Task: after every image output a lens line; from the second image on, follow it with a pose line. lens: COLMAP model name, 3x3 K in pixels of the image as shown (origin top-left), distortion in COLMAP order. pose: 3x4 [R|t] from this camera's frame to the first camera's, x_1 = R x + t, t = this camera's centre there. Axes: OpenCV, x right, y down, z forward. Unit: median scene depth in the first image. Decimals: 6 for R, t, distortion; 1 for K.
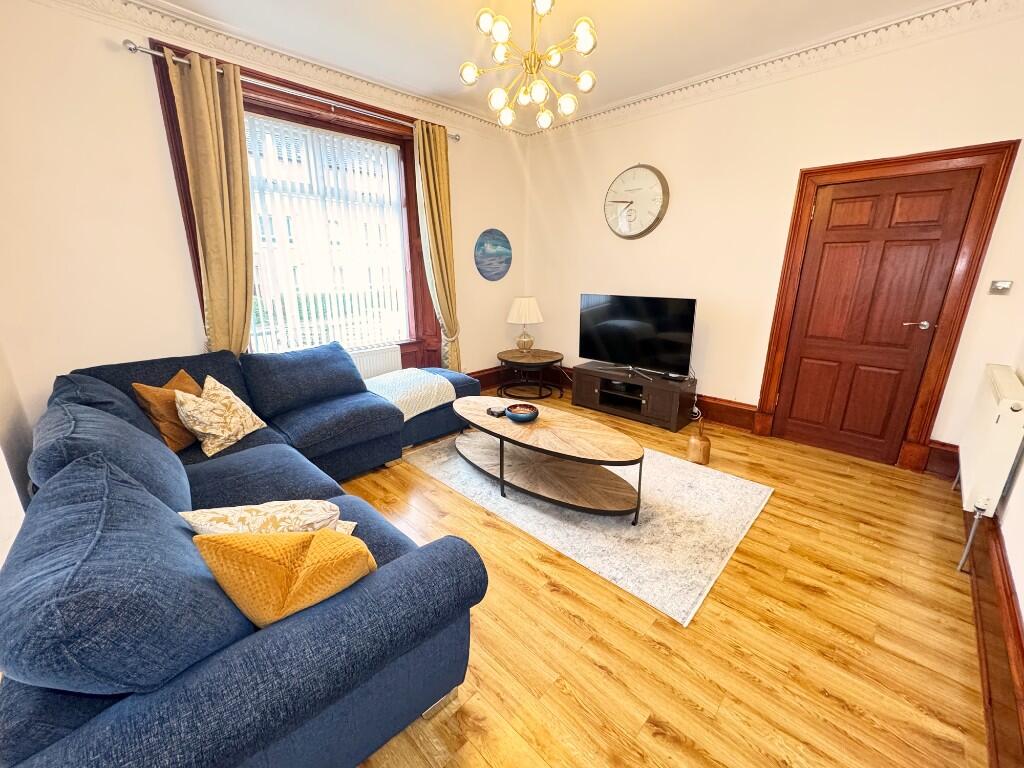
lens RADIAL K [[405.9, 0, 508.2], [0, 405.9, 382.9], [0, 0, 1]] dist [-0.001437, 0.000587]
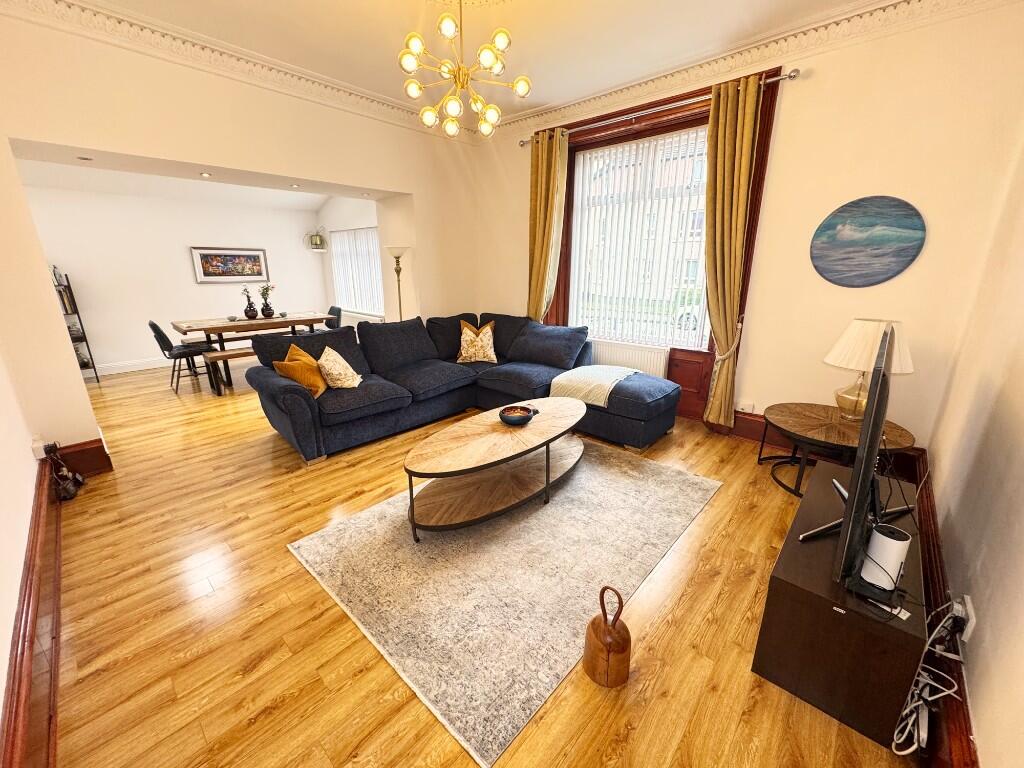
lens RADIAL K [[405.9, 0, 508.8], [0, 405.9, 381.2], [0, 0, 1]] dist [-0.001437, 0.000587]
pose [[0.037070, 0.278147, -0.959823, 1.073696], [-0.269832, 0.927592, 0.258386, -0.282426], [0.962194, 0.249413, 0.109439, 0.970125]]
